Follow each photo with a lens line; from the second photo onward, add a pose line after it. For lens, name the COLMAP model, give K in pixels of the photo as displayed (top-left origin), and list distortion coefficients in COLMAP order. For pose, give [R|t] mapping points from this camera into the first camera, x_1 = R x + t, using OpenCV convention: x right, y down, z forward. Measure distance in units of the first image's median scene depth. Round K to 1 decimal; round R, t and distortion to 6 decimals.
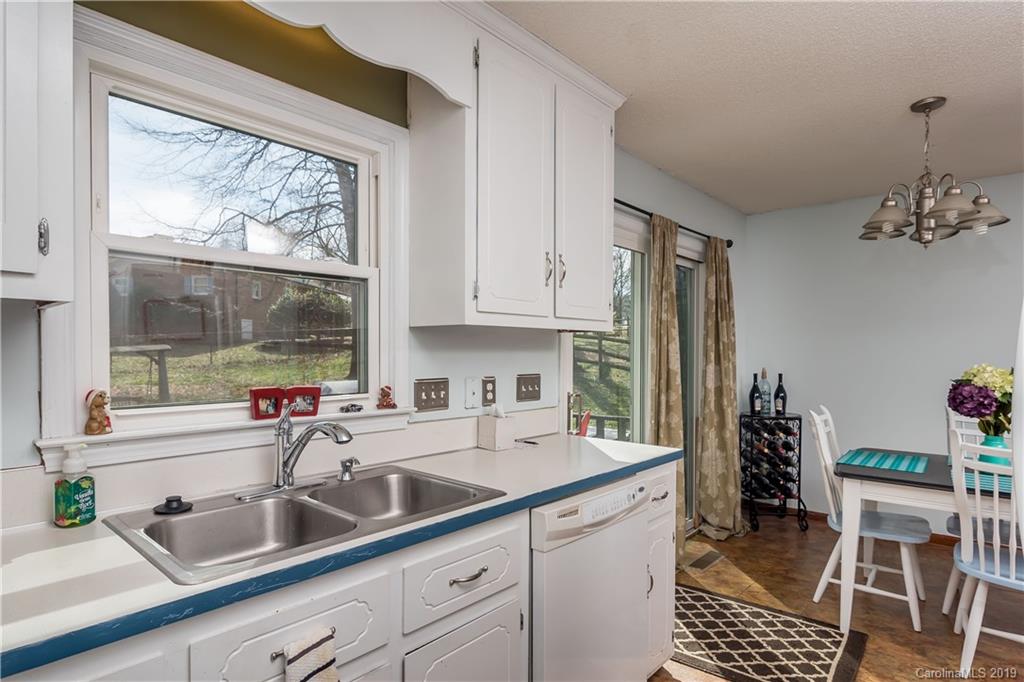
lens RADIAL K [[559.8, 0, 510.4], [0, 559.8, 351.2], [0, 0, 1]] dist [-0.001048, -0.000262]
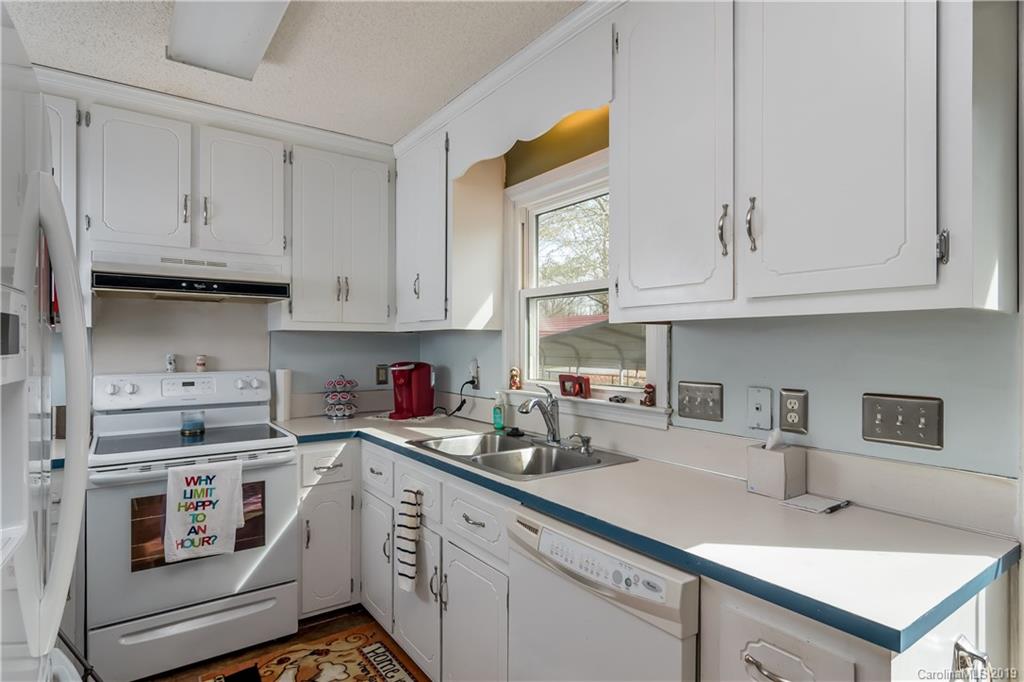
lens RADIAL K [[559.8, 0, 515.3], [0, 559.8, 340.8], [0, 0, 1]] dist [-0.001048, -0.000262]
pose [[-0.230129, -0.007994, -0.973127, 0.886793], [-0.003957, 0.999966, -0.007279, -0.010097], [0.973152, 0.002176, -0.230153, 1.039281]]
